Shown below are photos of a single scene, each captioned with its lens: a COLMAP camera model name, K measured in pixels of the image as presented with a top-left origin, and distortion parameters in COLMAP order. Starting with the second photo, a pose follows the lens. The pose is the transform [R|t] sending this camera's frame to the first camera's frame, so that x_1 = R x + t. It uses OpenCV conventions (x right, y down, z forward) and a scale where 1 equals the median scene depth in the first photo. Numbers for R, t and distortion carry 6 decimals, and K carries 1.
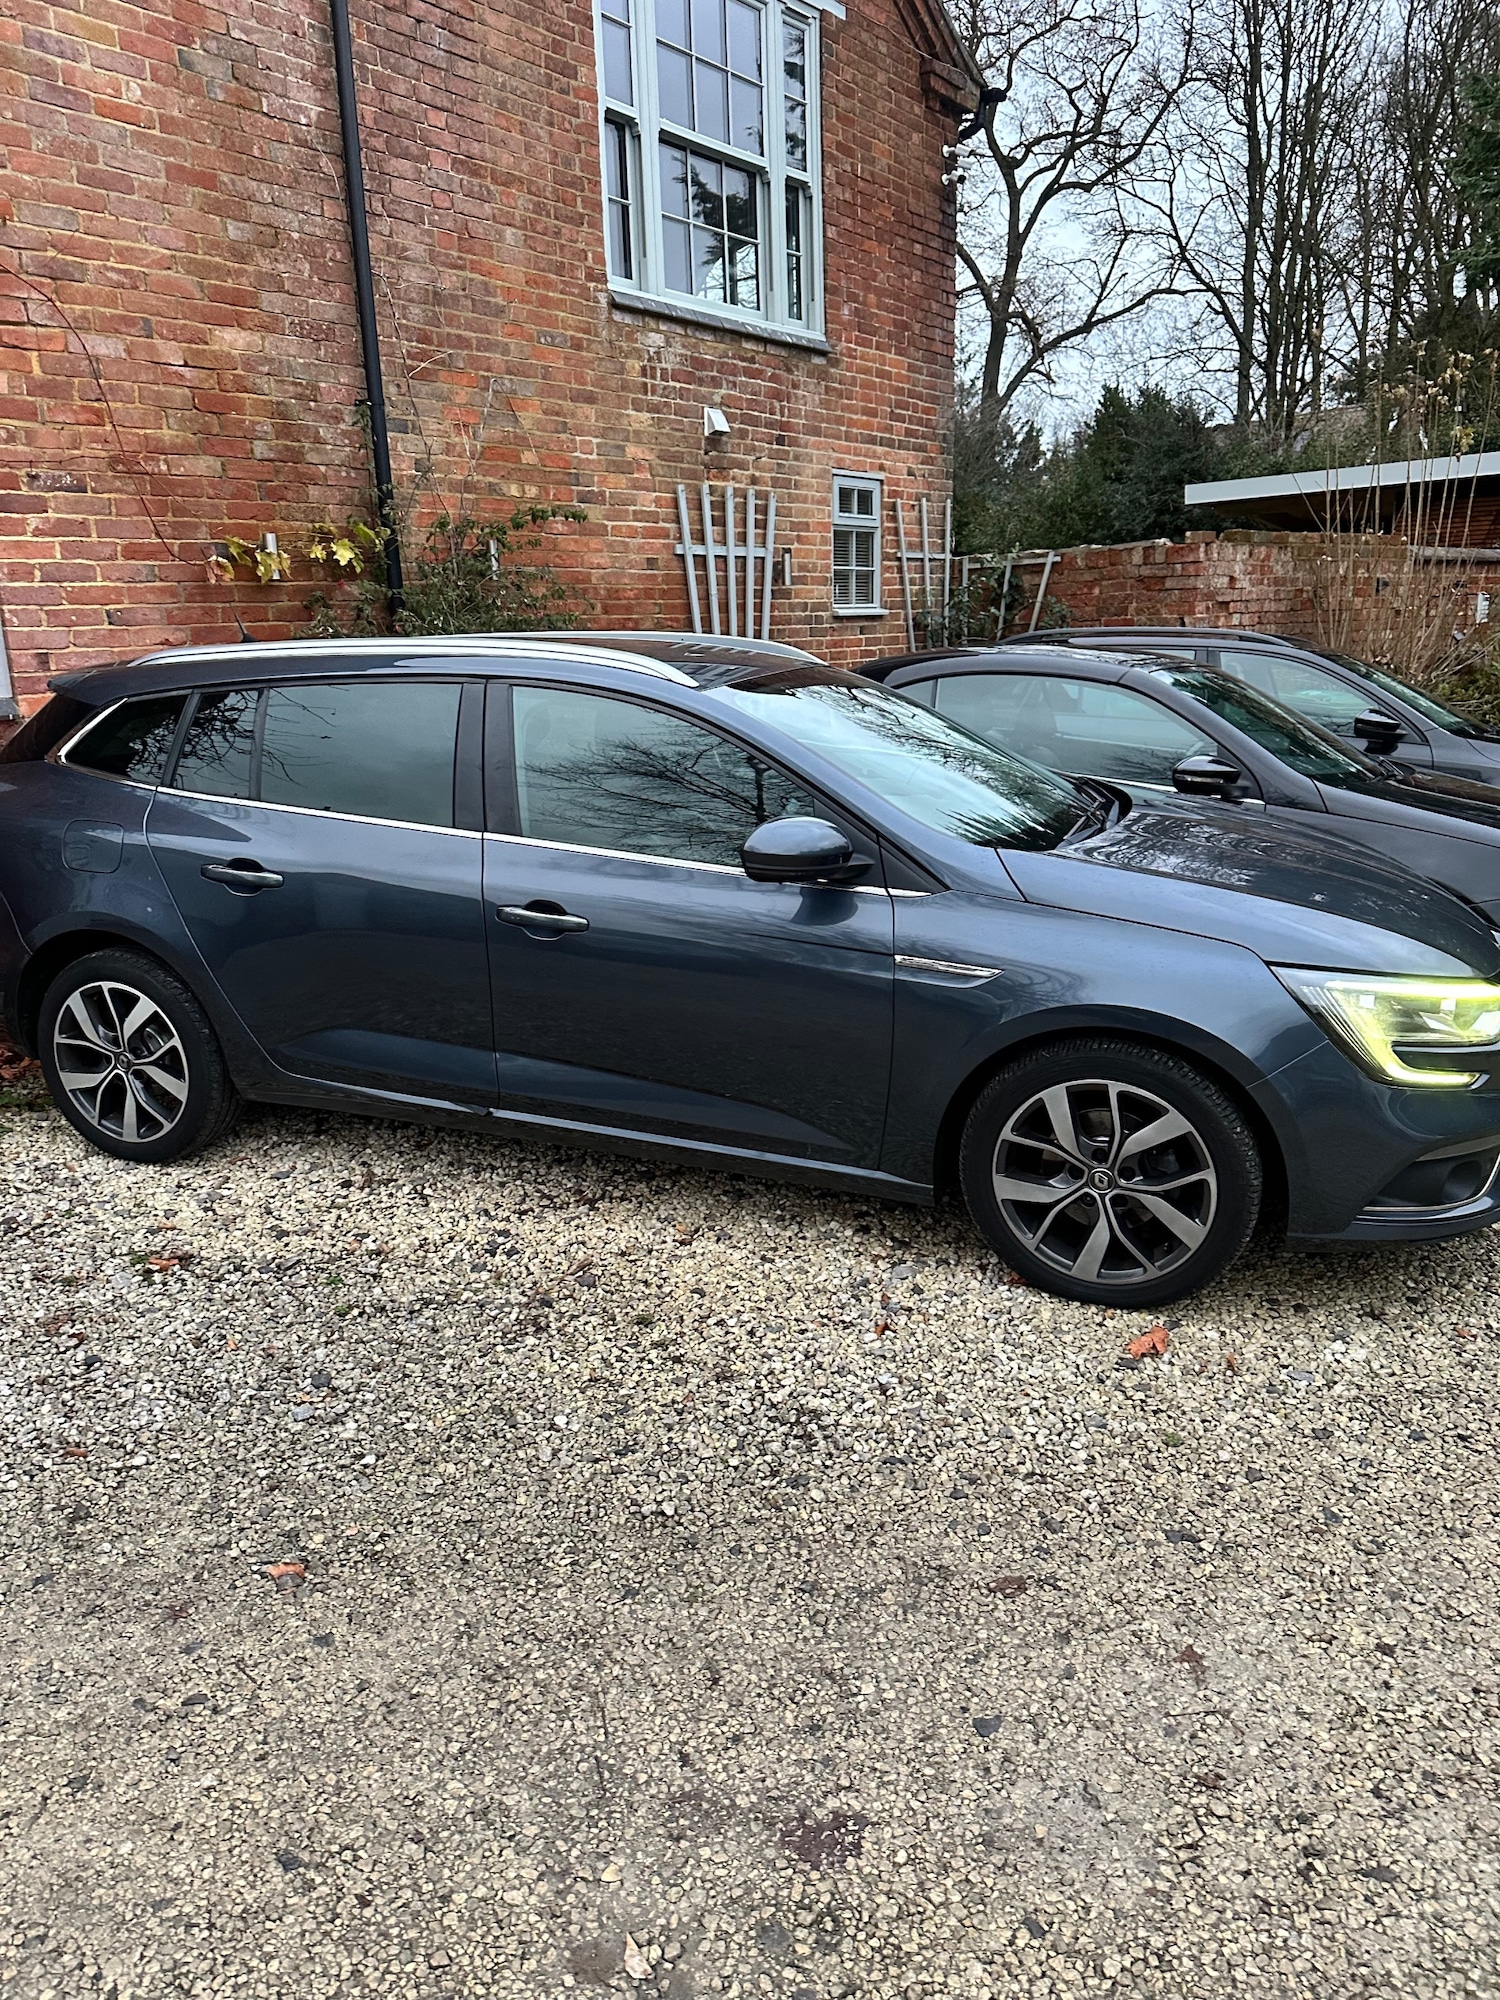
lens RADIAL K [[1382.1, 0, 701.4], [0, 1382.1, 980.8], [0, 0, 1]] dist [0.098556, -0.149395]
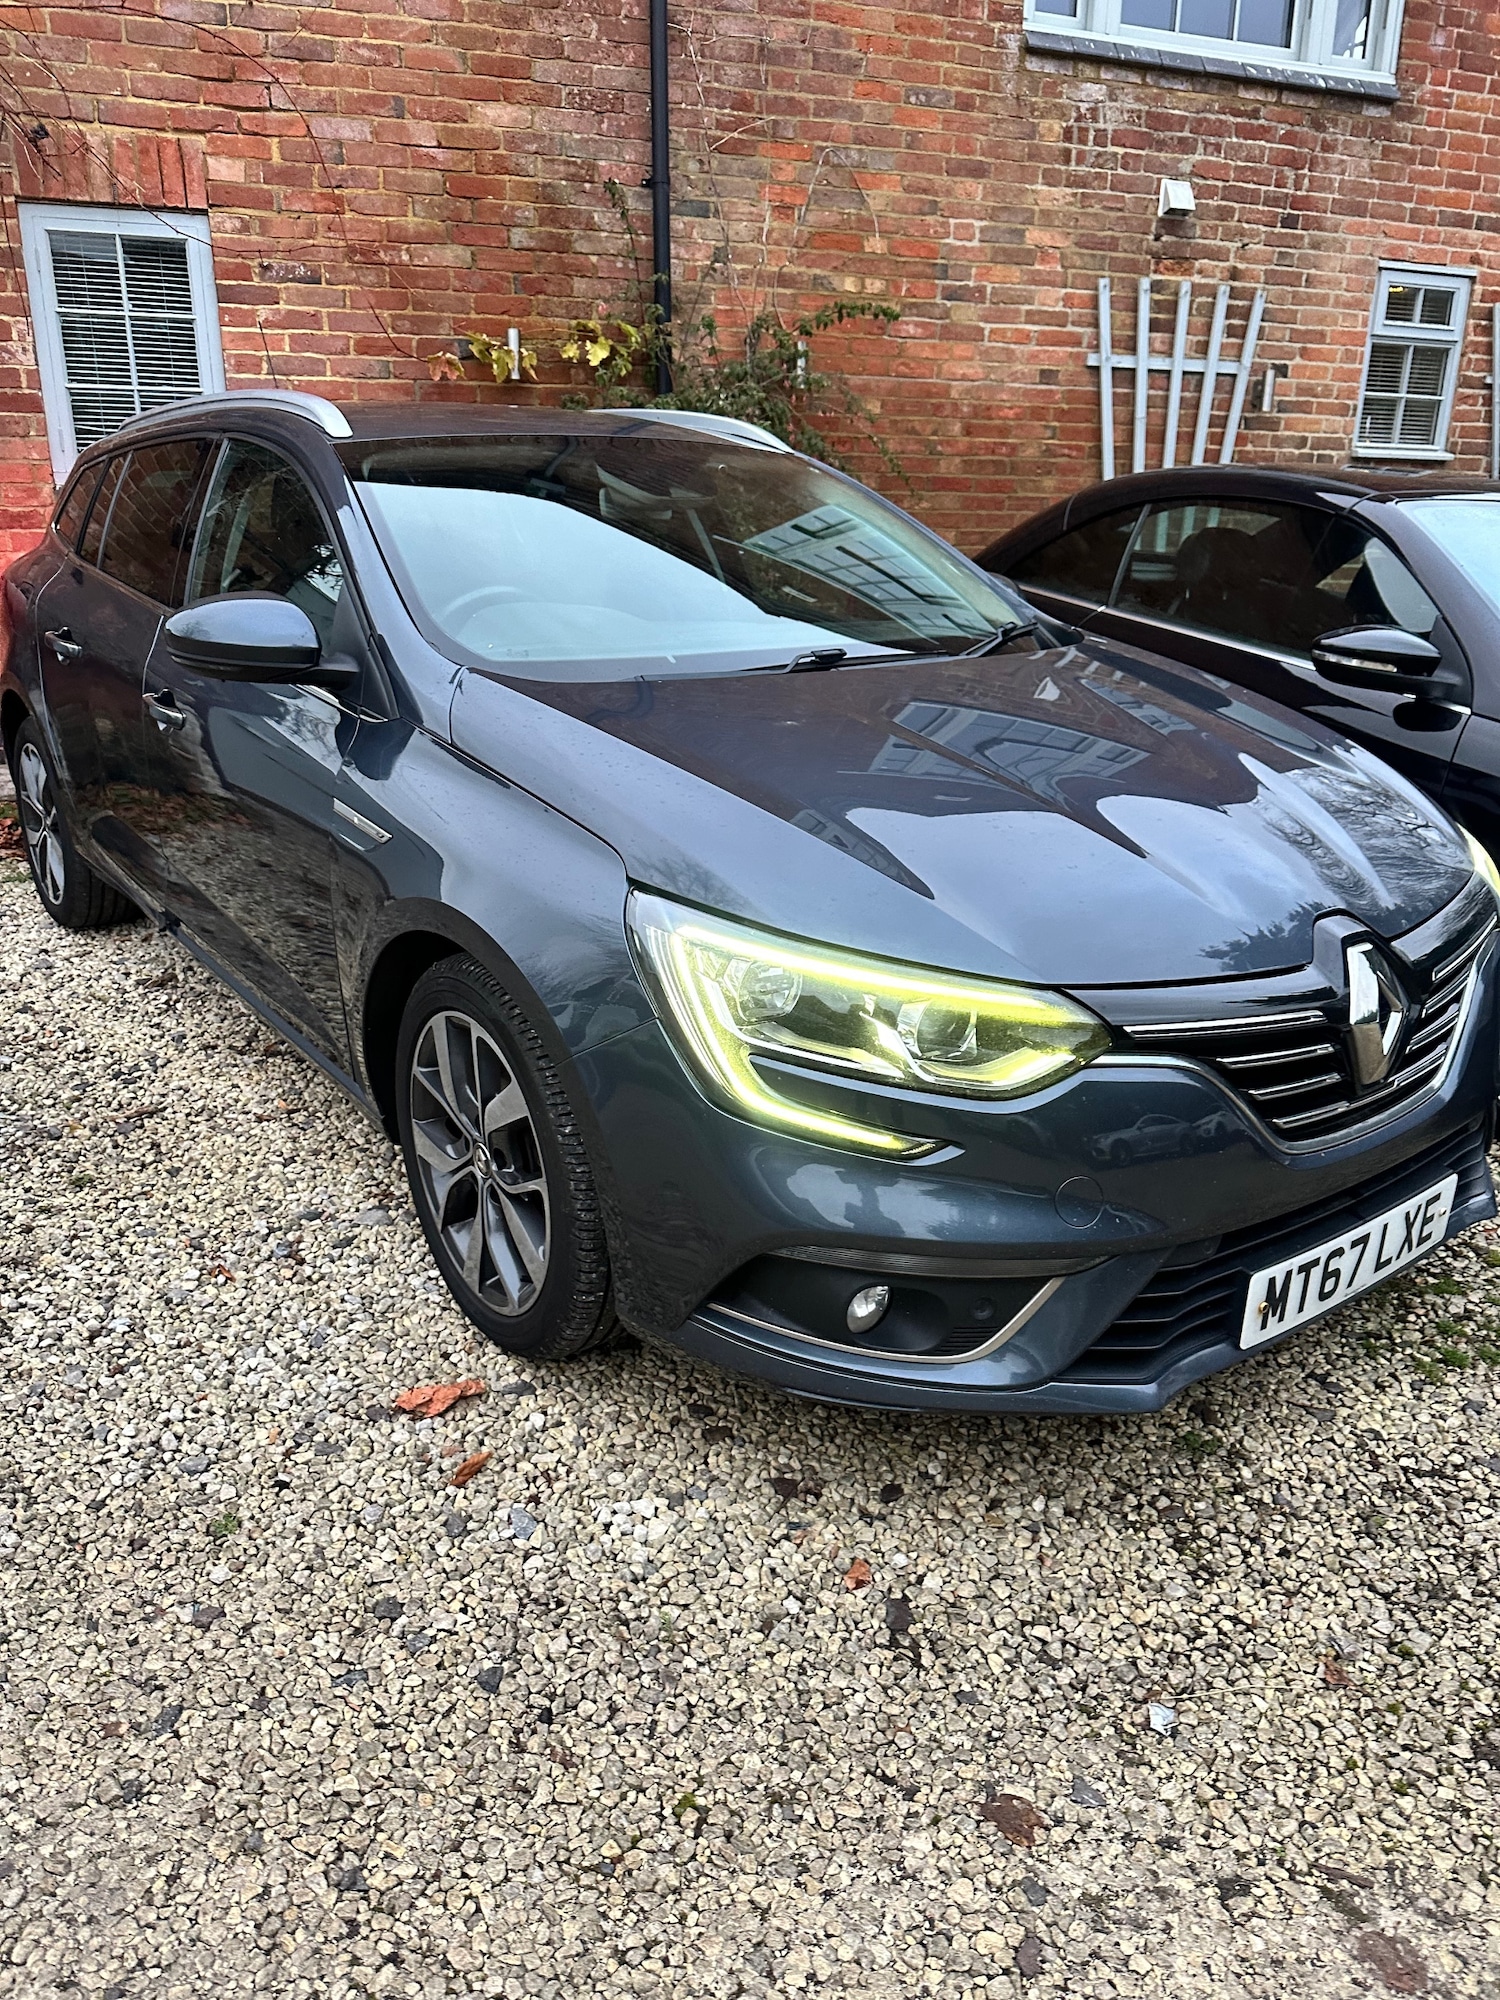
lens RADIAL K [[1381.8, 0, 750.0], [0, 1381.8, 1000.0], [0, 0, 1]] dist [-0.002821, -0.002987]
pose [[0.855062, 0.207622, -0.475144, 0.288248], [-0.162825, 0.977497, 0.134116, -0.019661], [0.492297, -0.037312, 0.869627, 0.191993]]
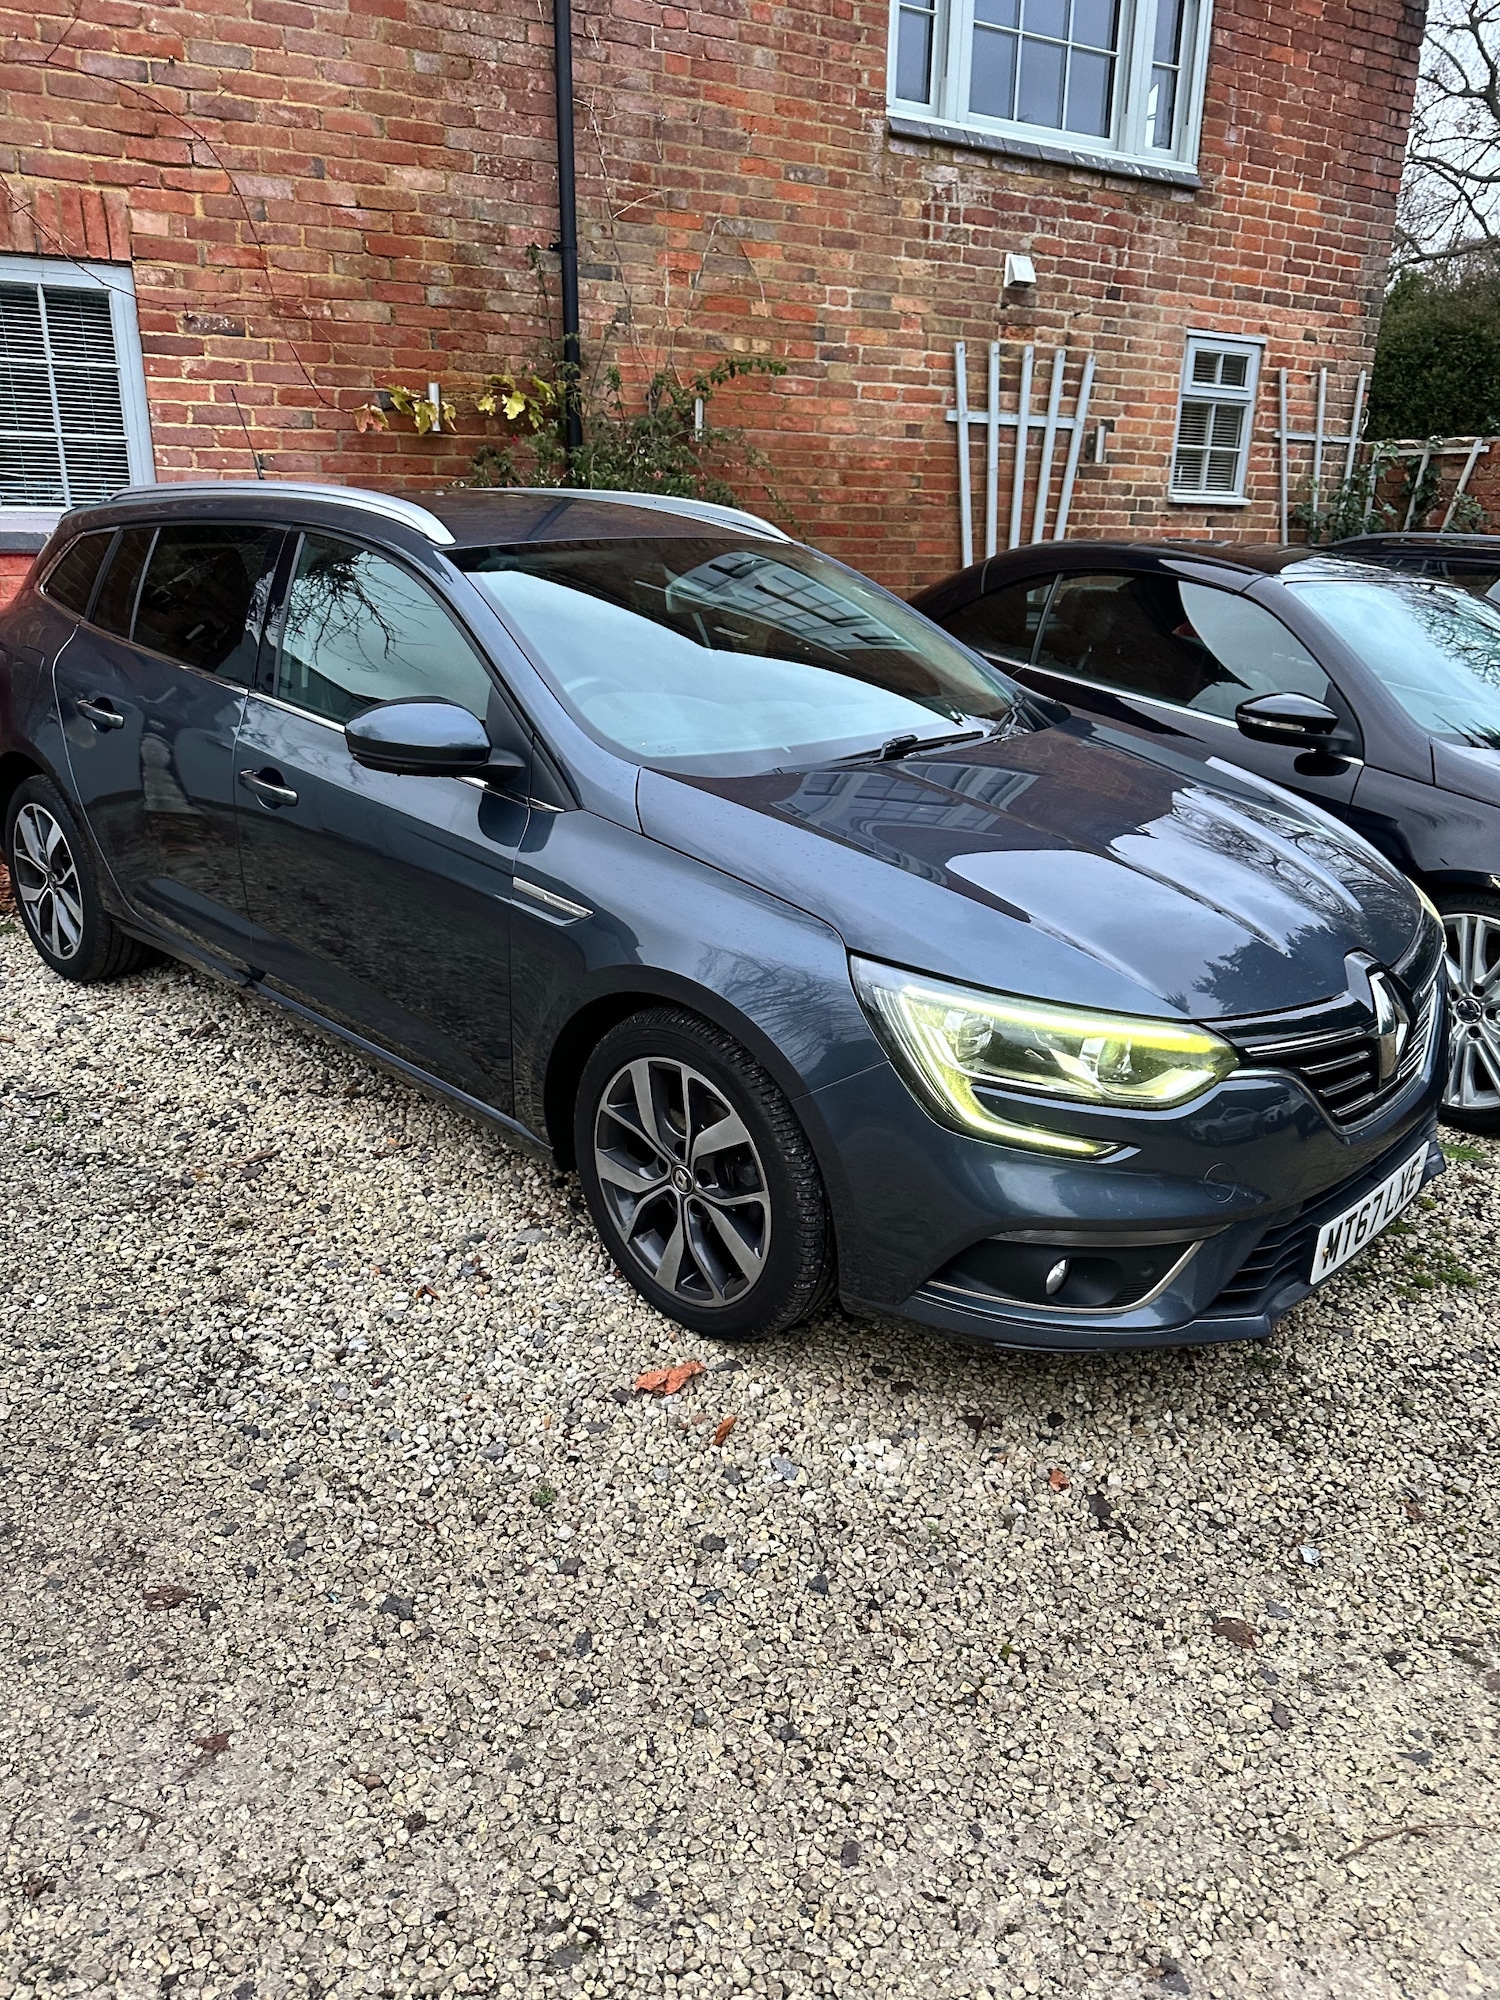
lens RADIAL K [[1379.0, 0, 757.0], [0, 1379.0, 1003.0], [0, 0, 1]] dist [0.001706, -0.003834]
pose [[0.929157, 0.168945, -0.328822, 0.234973], [-0.137430, 0.983576, 0.117012, -0.025221], [0.343190, -0.063532, 0.937115, 0.104087]]
